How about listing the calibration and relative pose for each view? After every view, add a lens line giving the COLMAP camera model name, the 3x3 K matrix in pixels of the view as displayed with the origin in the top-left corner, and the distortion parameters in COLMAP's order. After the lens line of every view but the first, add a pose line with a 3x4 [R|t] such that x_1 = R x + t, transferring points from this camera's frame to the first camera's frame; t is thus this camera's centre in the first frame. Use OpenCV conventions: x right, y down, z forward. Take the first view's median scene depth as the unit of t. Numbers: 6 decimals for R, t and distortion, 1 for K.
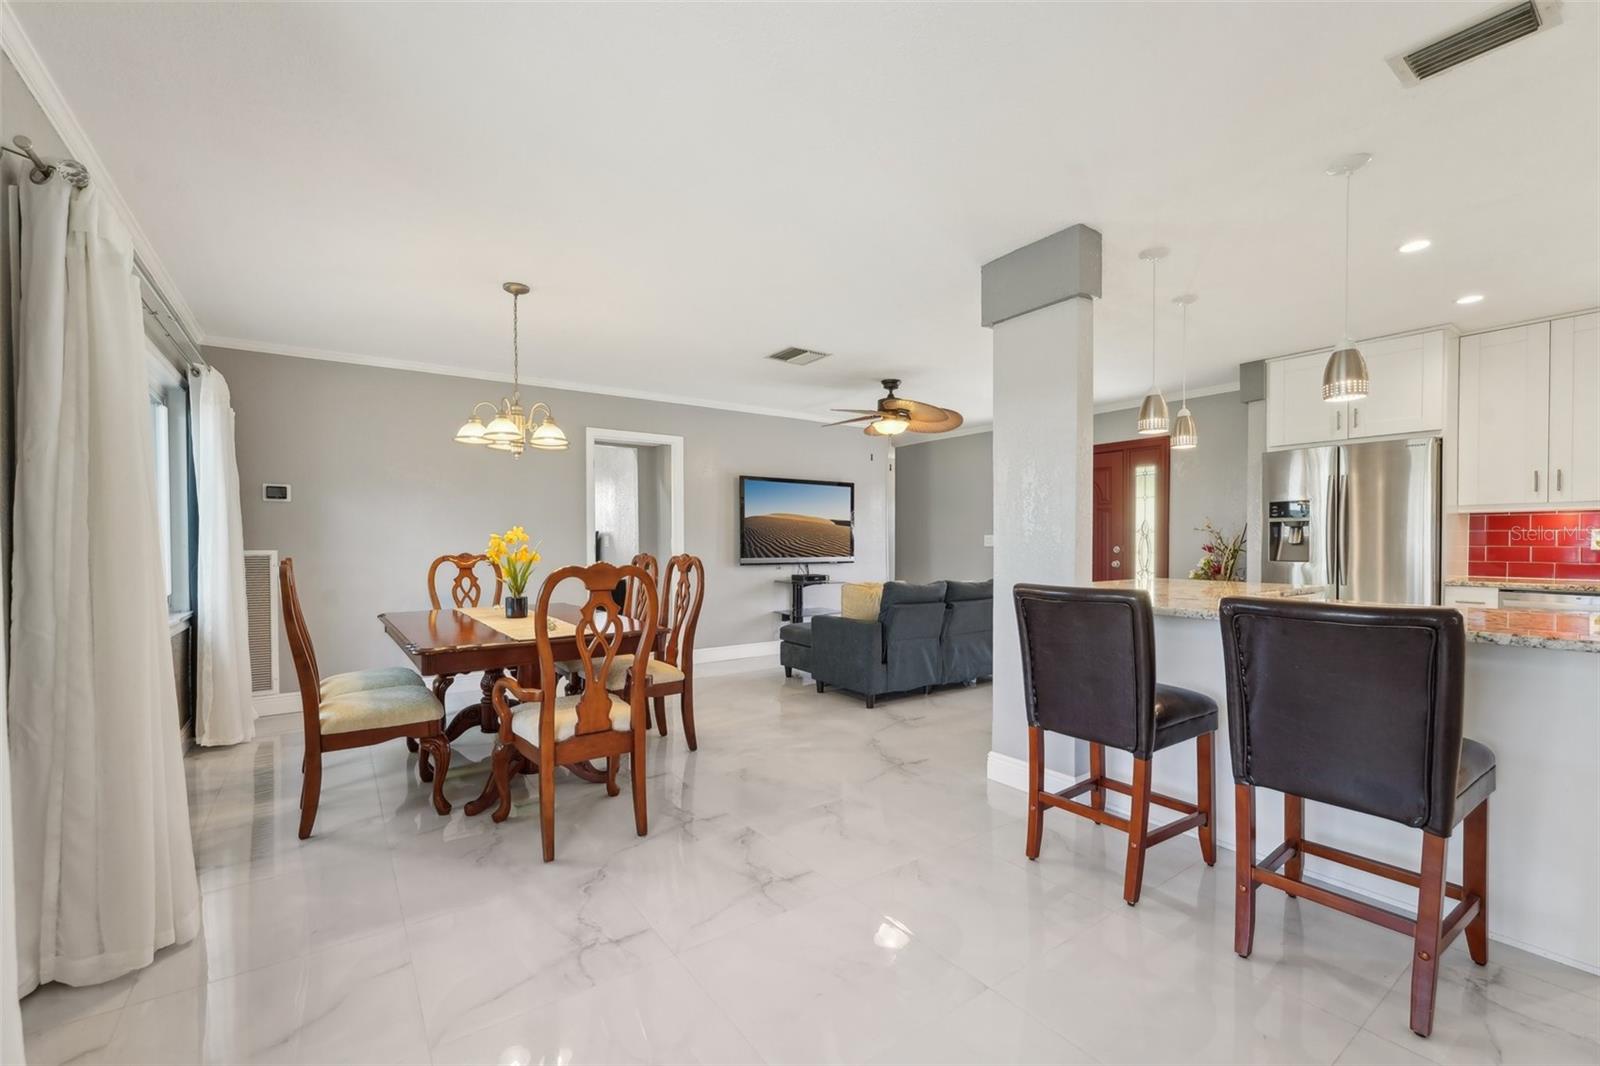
lens RADIAL K [[663.6, 0, 803.0], [0, 663.6, 546.5], [0, 0, 1]] dist [-0.009365, 0.001000]
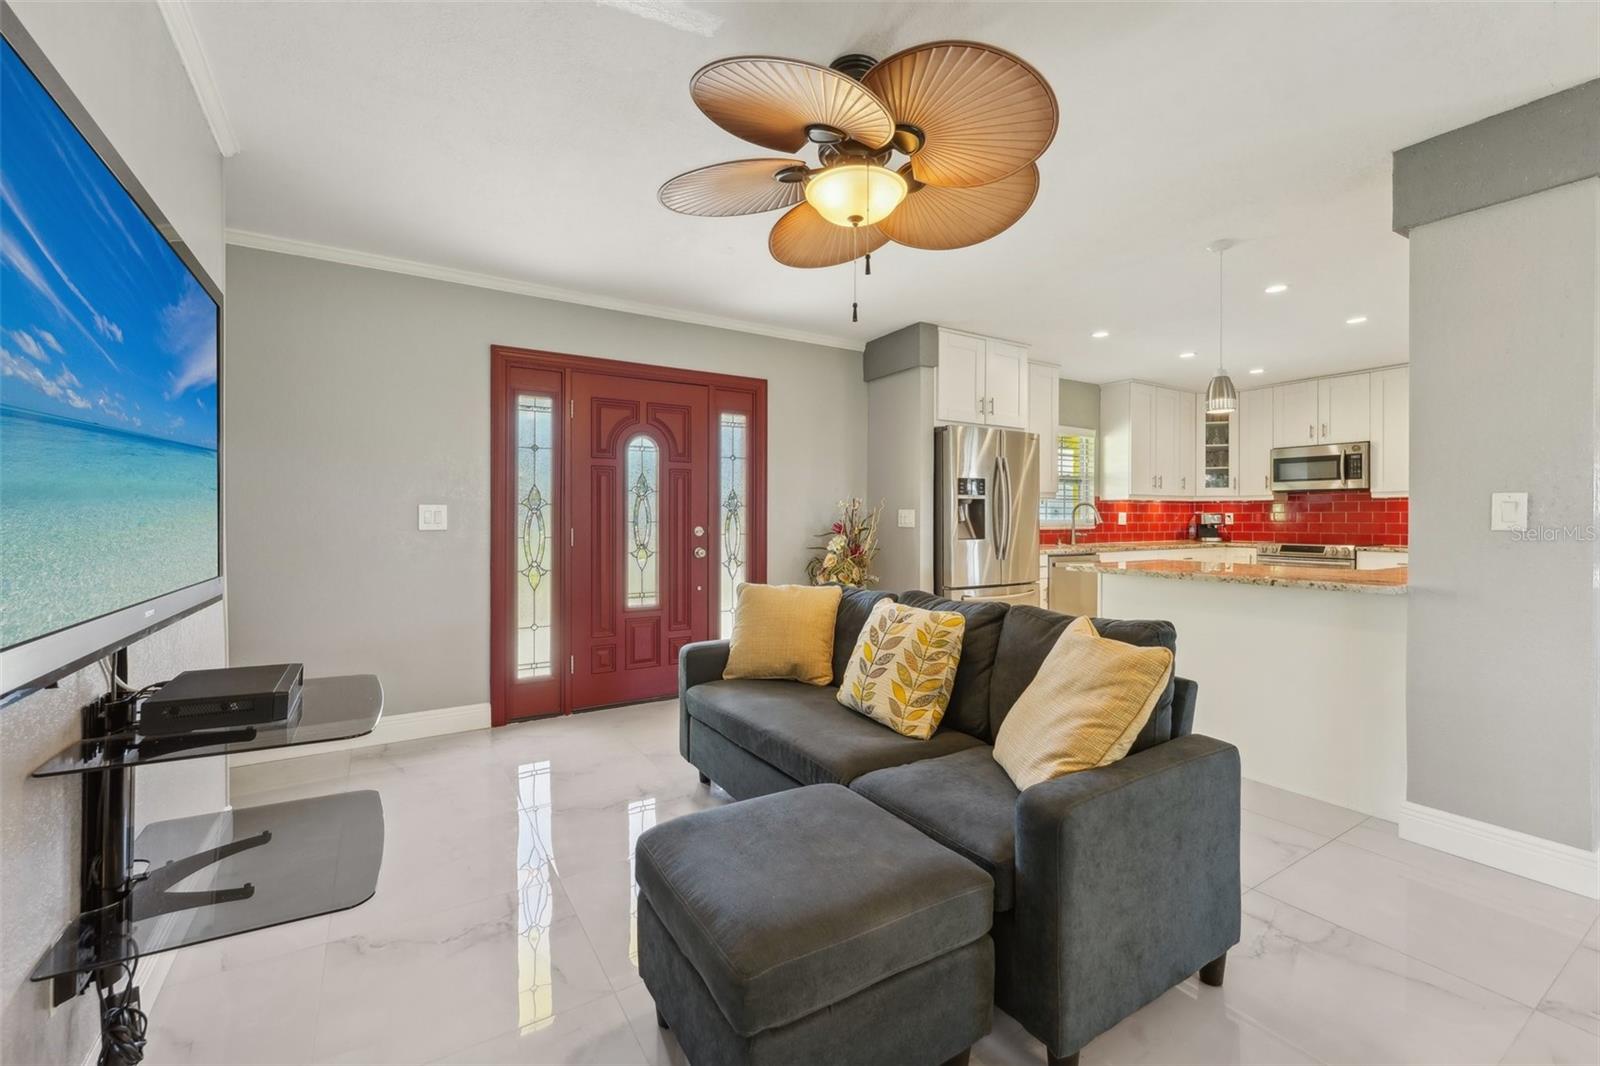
lens RADIAL K [[663.6, 0, 792.4], [0, 663.6, 521.2], [0, 0, 1]] dist [-0.009365, 0.001000]
pose [[0.070303, -0.000335, 0.997526, -0.270248], [0.008902, 0.999960, -0.000291, -0.007374], [-0.997486, 0.008900, 0.070303, 1.211741]]
